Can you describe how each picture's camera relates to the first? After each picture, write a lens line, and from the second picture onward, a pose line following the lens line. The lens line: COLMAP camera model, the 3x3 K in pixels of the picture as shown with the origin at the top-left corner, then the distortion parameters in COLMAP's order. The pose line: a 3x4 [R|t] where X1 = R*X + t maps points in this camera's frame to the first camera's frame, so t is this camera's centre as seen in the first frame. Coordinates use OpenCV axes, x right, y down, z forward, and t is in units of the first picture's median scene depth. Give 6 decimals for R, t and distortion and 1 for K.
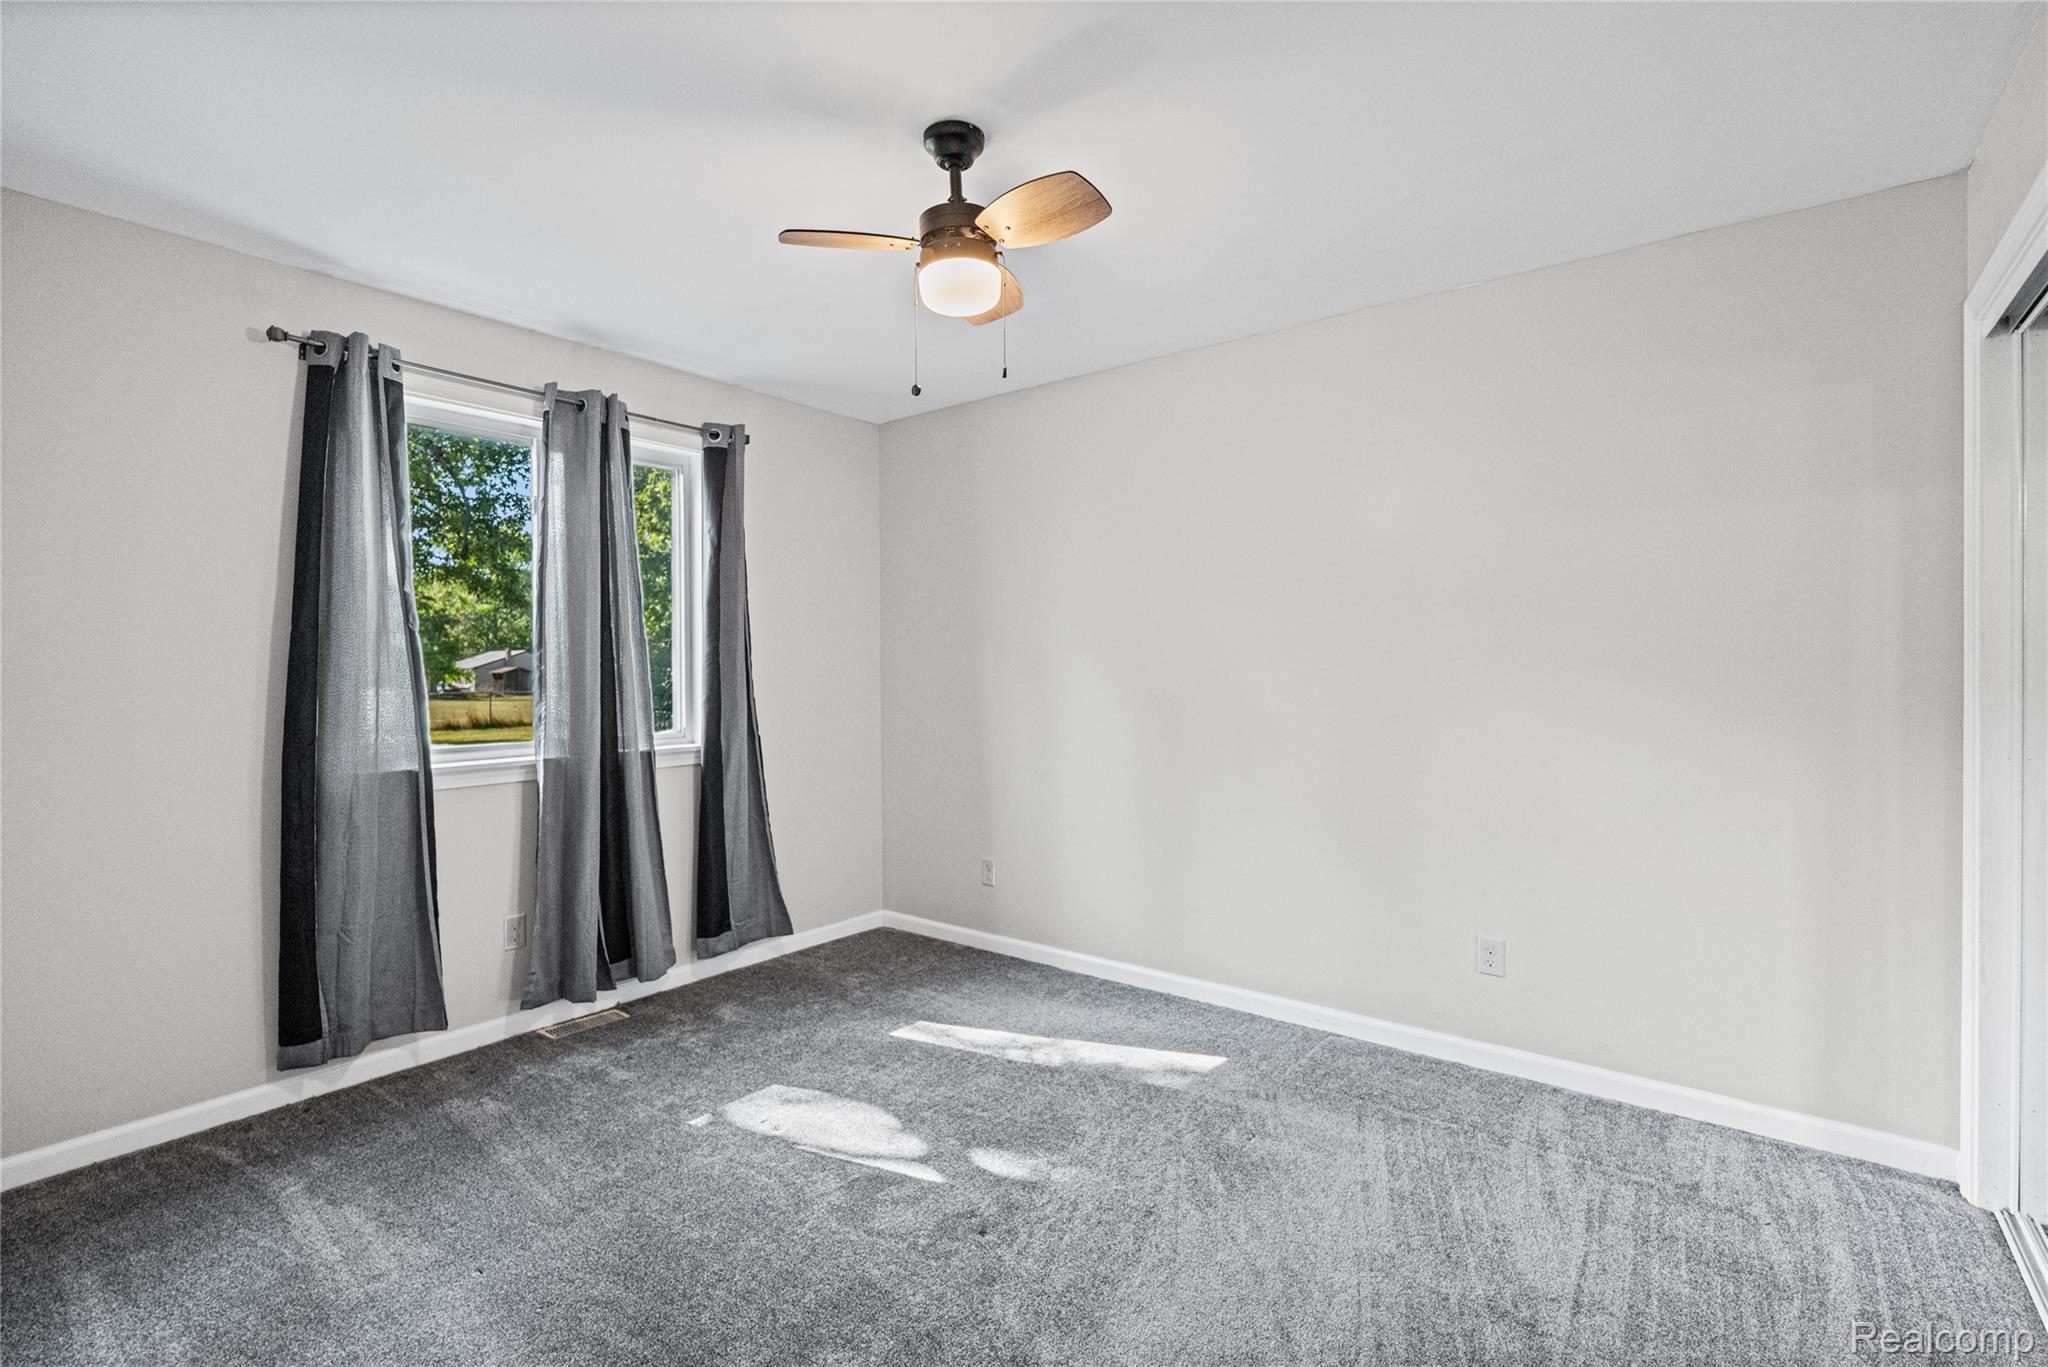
lens RADIAL K [[927.1, 0, 1028.3], [0, 927.1, 647.9], [0, 0, 1]] dist [-0.011660, 0.000739]
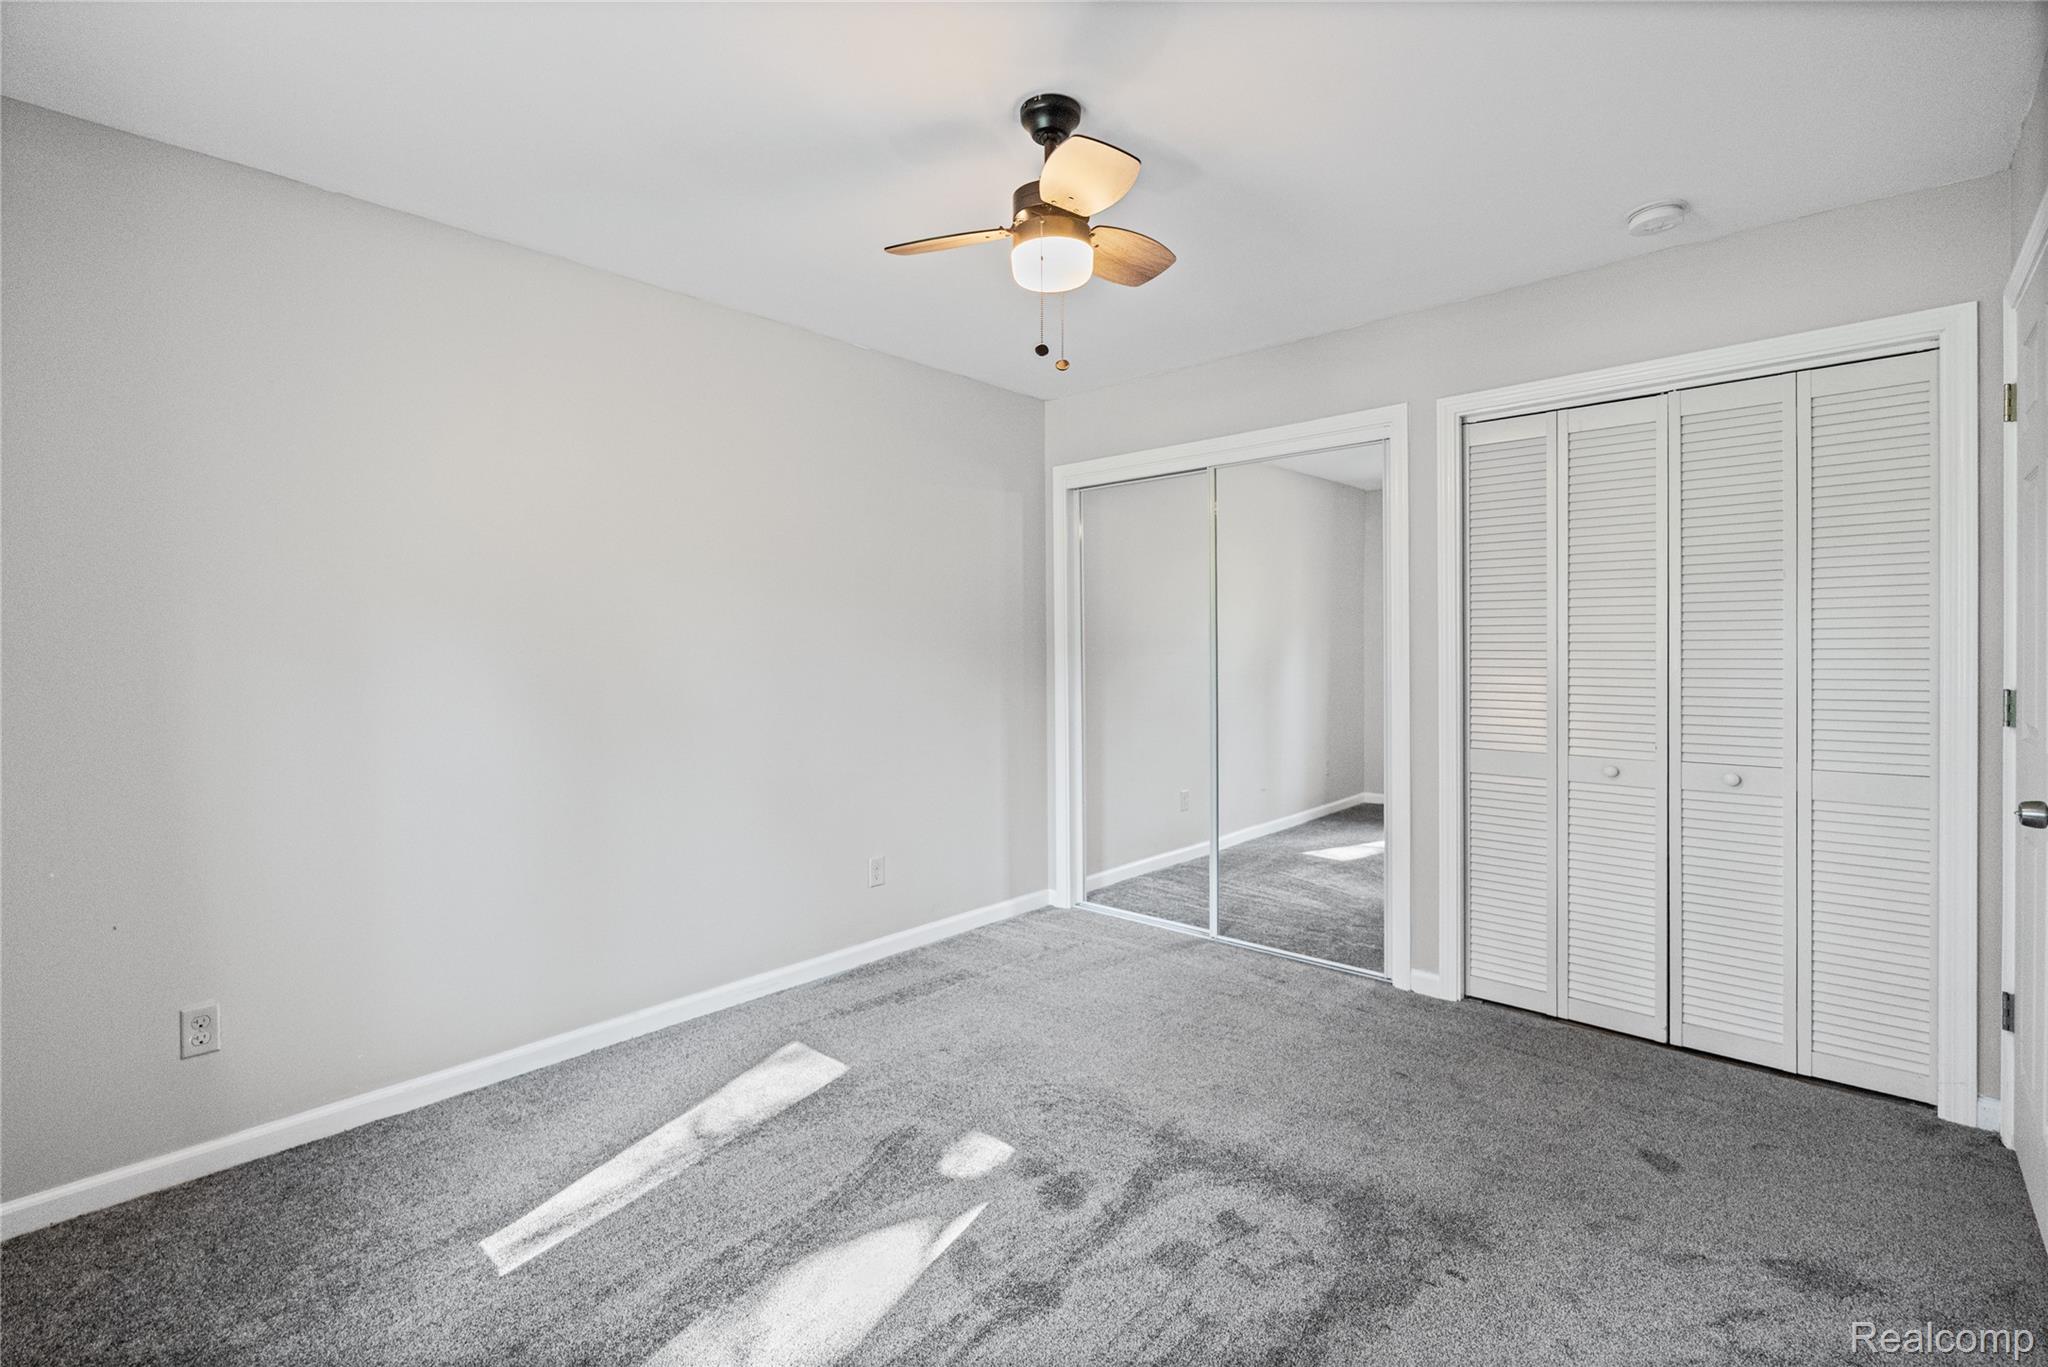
lens RADIAL K [[927.1, 0, 1028.3], [0, 927.1, 647.9], [0, 0, 1]] dist [-0.011660, 0.000739]
pose [[0.083338, -0.000494, 0.996521, -0.904853], [-0.009474, 0.999954, 0.001288, 0.018452], [-0.996476, -0.009548, 0.083330, 0.793891]]
